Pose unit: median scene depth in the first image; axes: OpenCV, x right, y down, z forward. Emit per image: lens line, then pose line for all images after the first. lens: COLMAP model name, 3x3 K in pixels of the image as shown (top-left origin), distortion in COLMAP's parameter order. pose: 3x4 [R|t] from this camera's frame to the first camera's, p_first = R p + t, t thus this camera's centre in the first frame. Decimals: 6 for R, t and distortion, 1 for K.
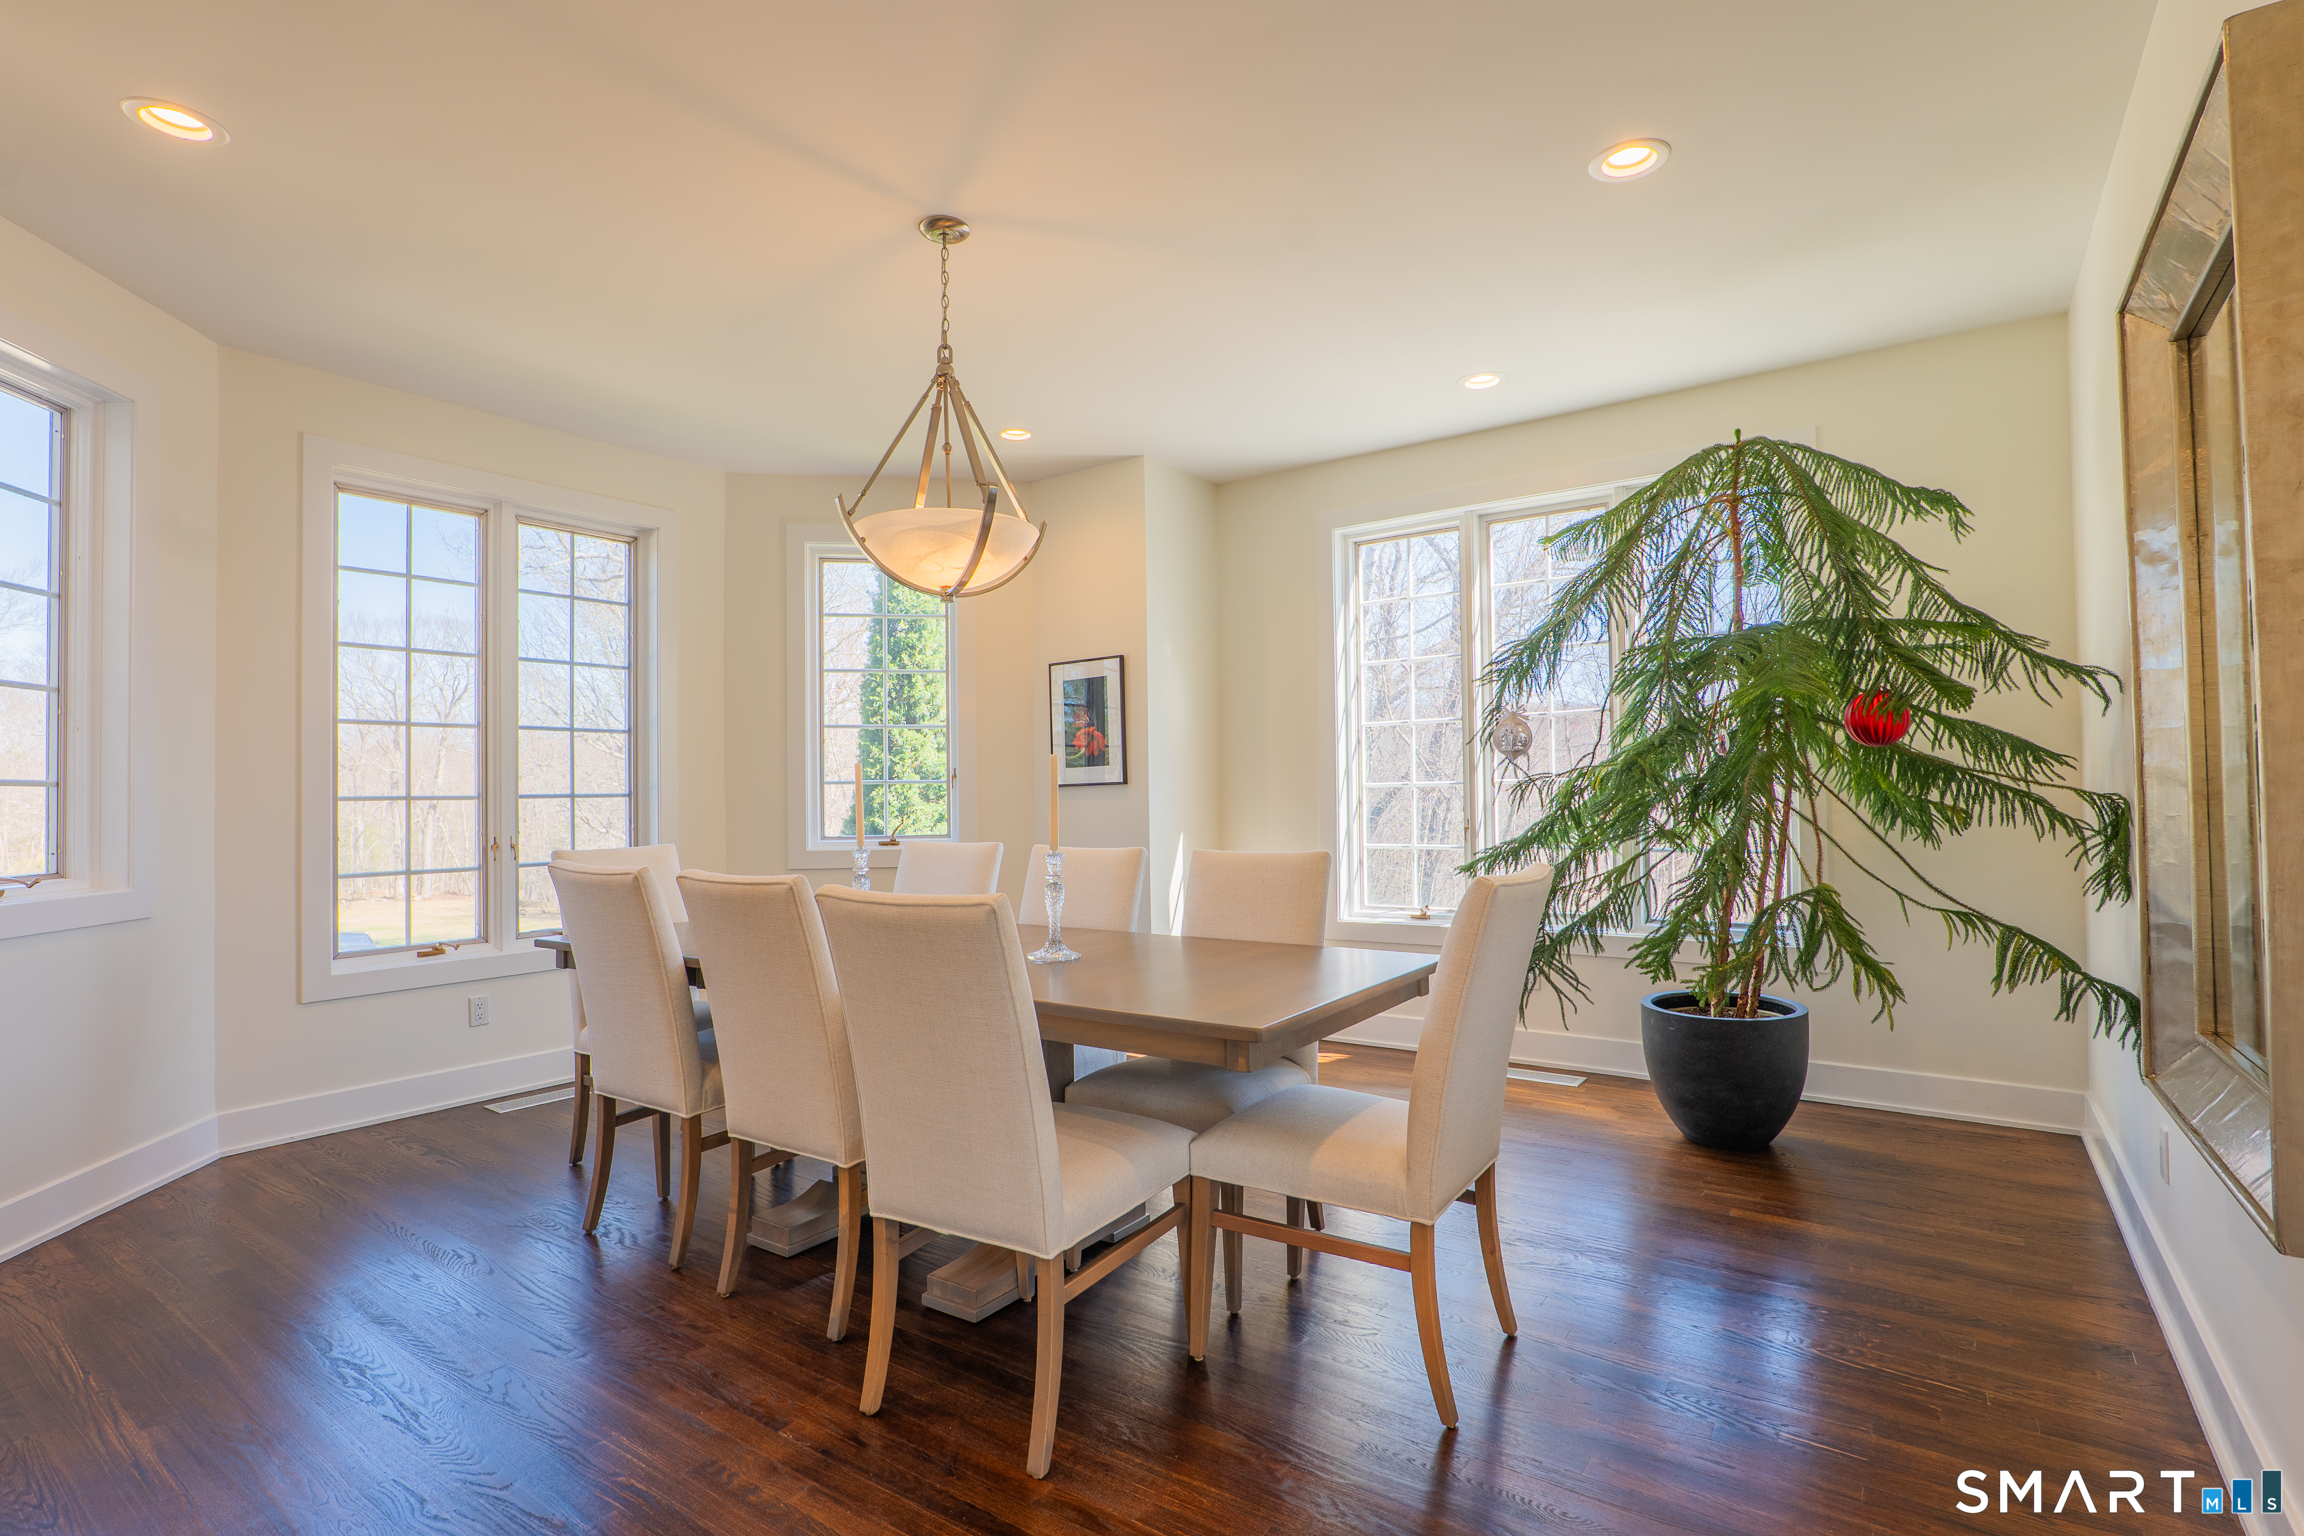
lens RADIAL K [[1084.8, 0, 1137.7], [0, 1084.8, 771.8], [0, 0, 1]] dist [-0.010677, 0.000743]
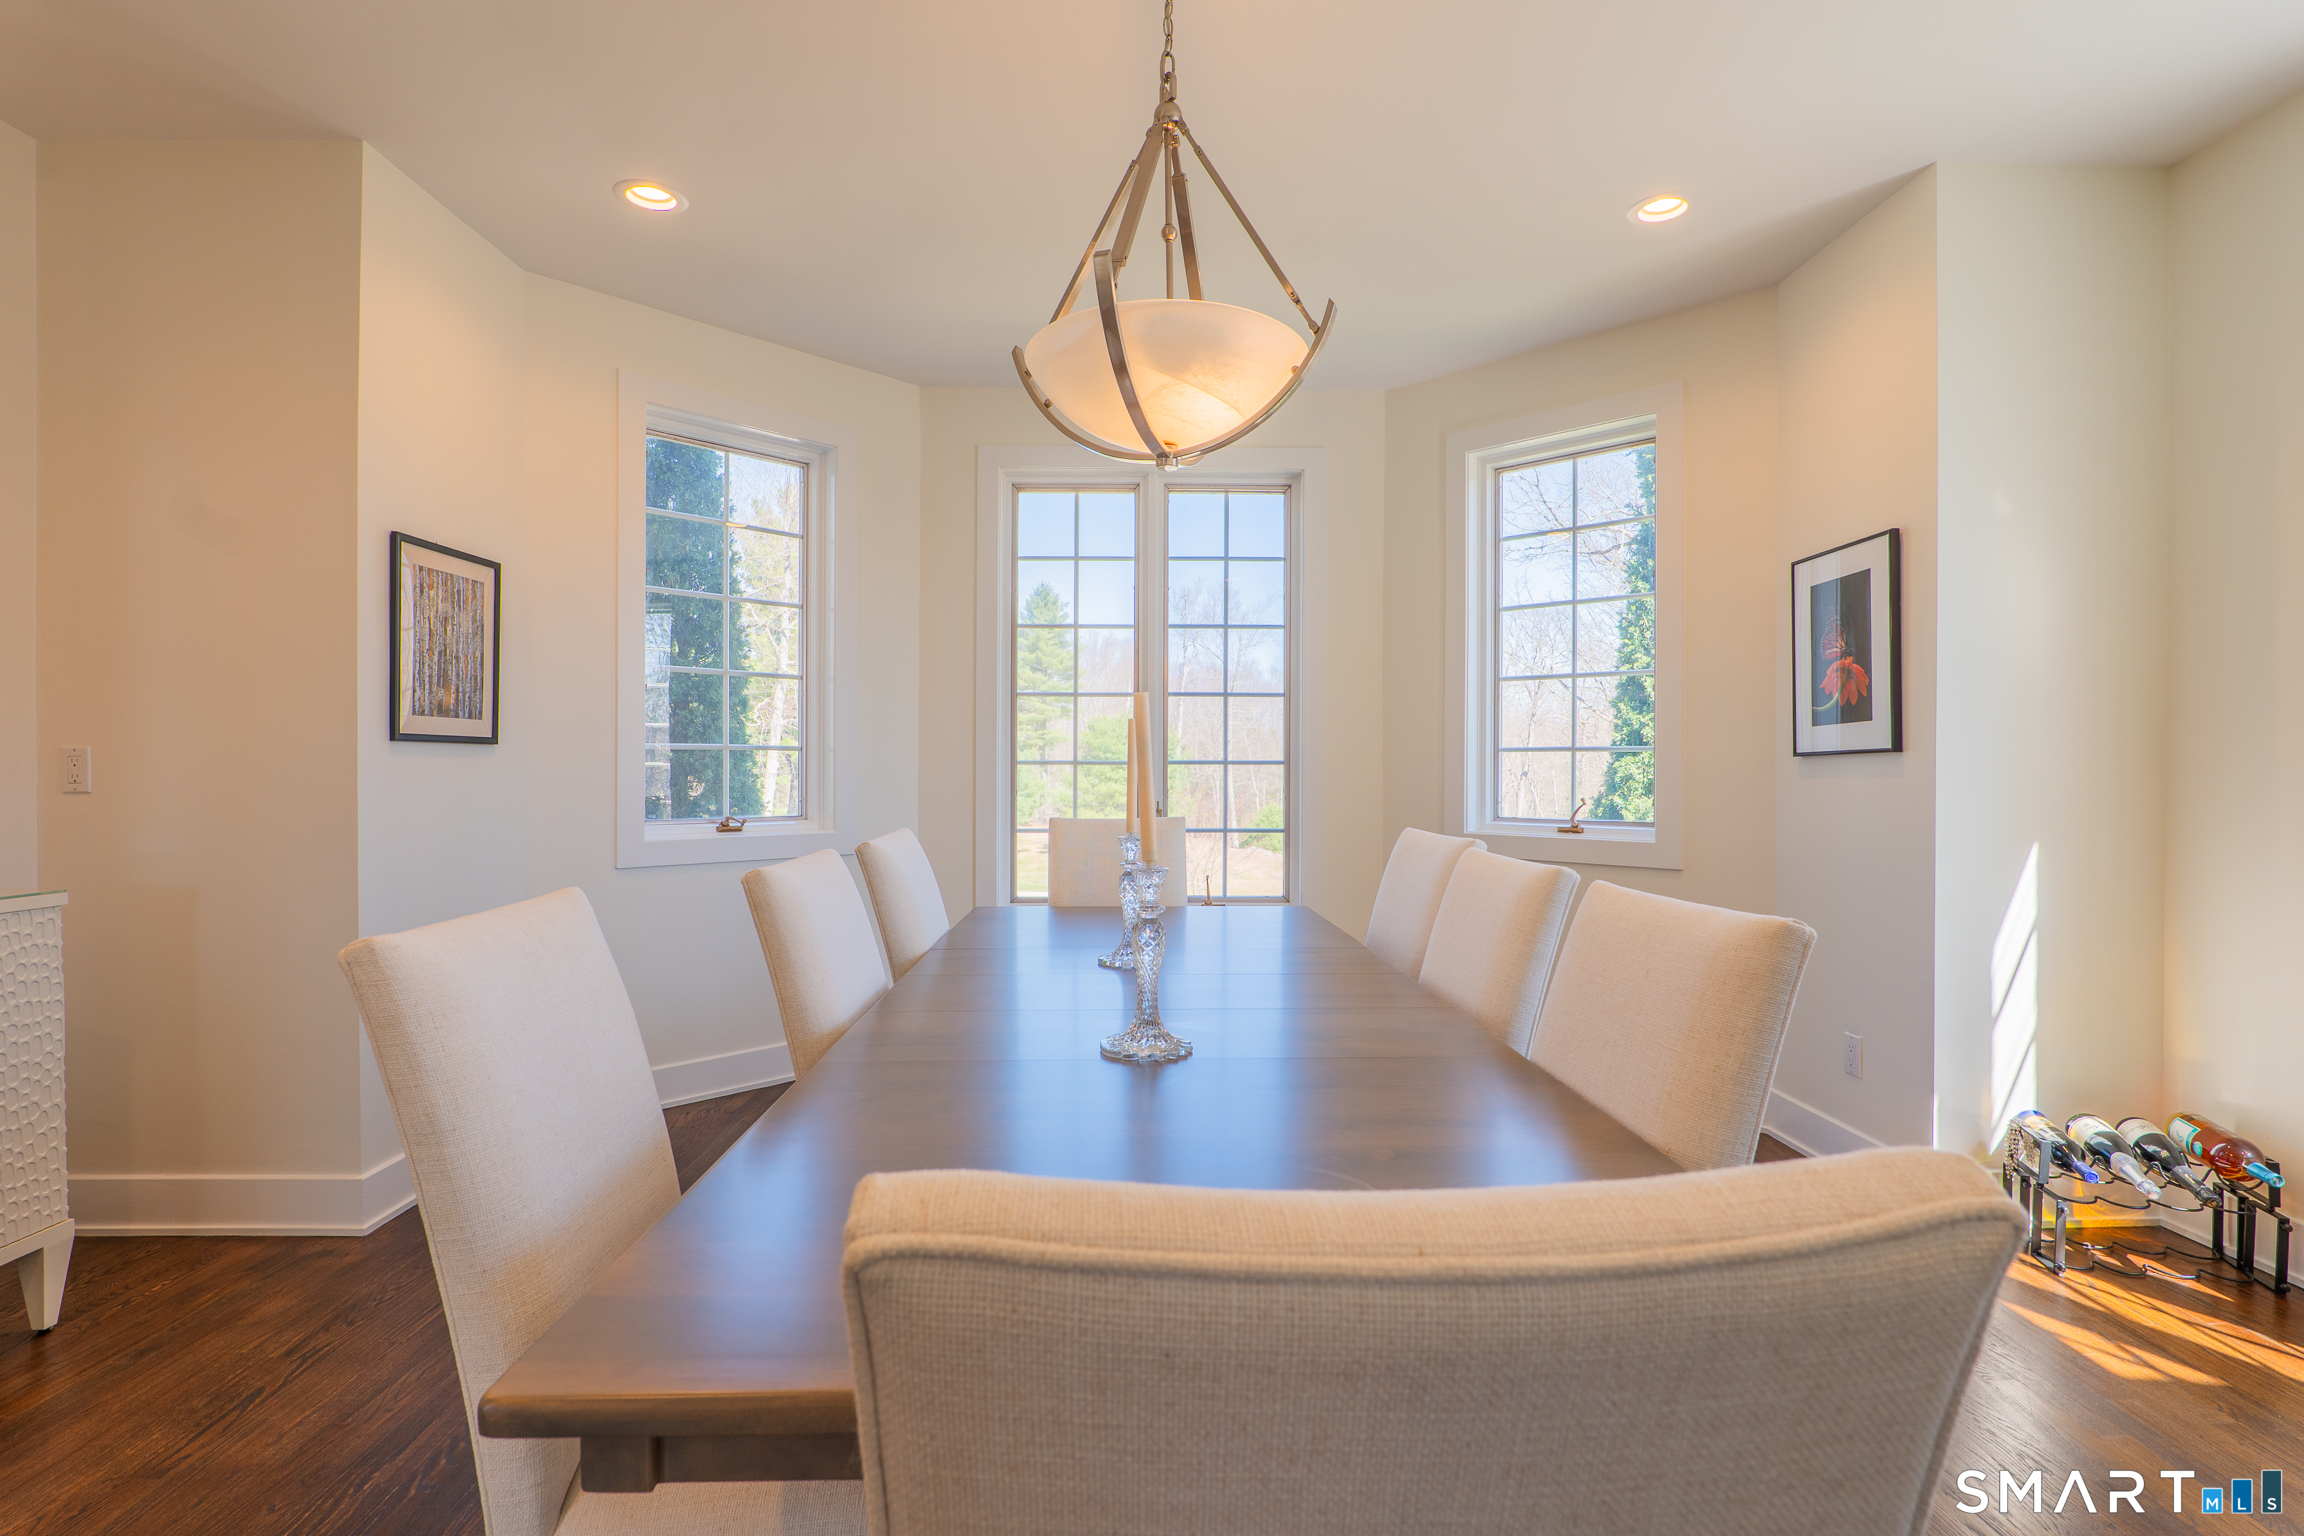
lens RADIAL K [[1084.8, 0, 1153.2], [0, 1084.8, 770.0], [0, 0, 1]] dist [-0.010677, 0.000743]
pose [[0.613320, 0.016653, -0.789659, 0.199646], [0.009321, 0.999555, 0.028319, 0.000841], [0.789780, -0.024729, 0.612892, 0.330243]]
